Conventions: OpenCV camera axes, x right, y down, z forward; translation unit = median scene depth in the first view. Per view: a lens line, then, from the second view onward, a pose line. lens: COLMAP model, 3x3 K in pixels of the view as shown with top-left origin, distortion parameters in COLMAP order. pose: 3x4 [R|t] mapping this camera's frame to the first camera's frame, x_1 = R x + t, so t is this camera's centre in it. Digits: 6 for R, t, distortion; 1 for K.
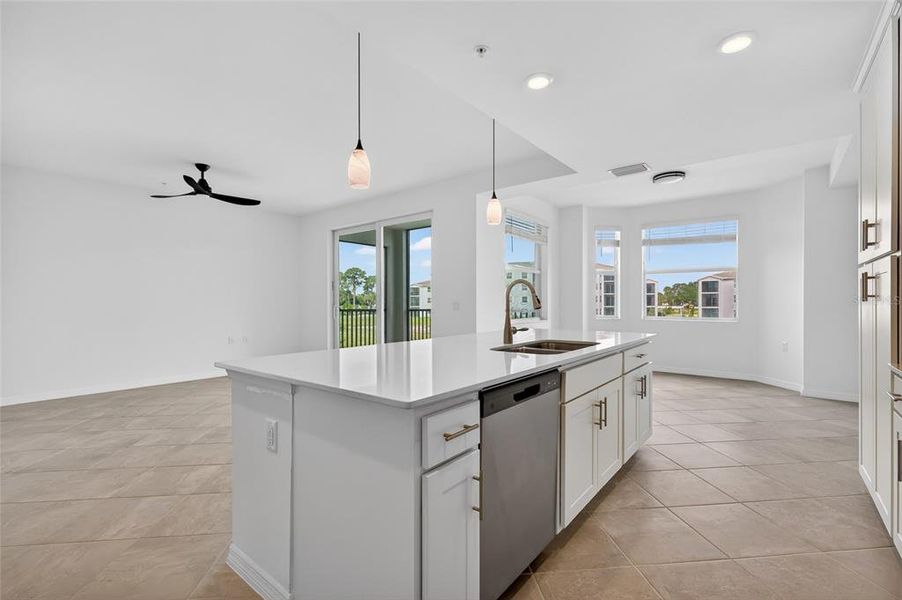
lens RADIAL K [[407.3, 0, 452.4], [0, 407.3, 300.3], [0, 0, 1]] dist [0.003320, 0.000707]
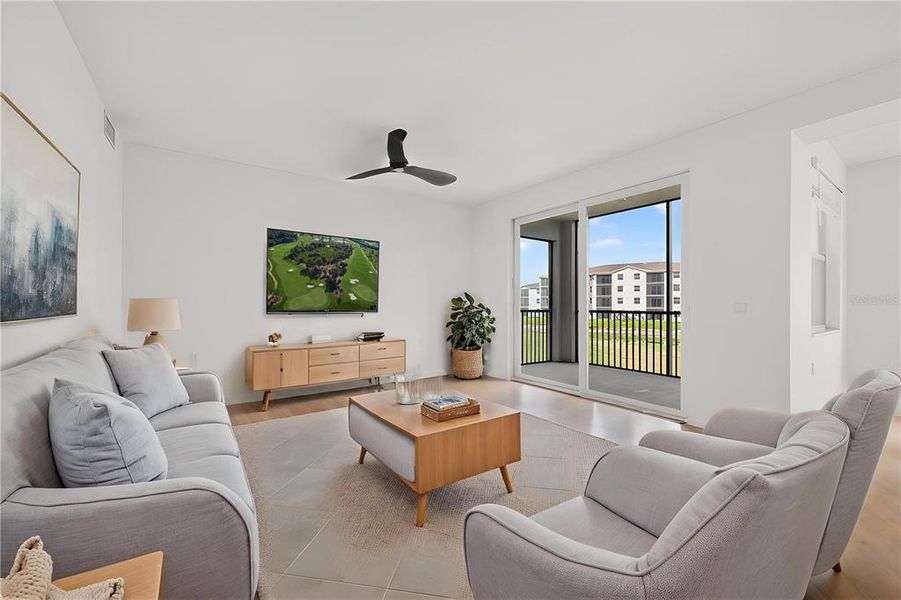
lens RADIAL K [[365.0, 0, 449.0], [0, 365.0, 300.6], [0, 0, 1]] dist [0.002406, 0.000062]
pose [[0.959948, 0.002837, -0.280163, -0.264071], [-0.003287, 0.999994, -0.001135, 0.004843], [0.280158, 0.002011, 0.959952, 0.277951]]
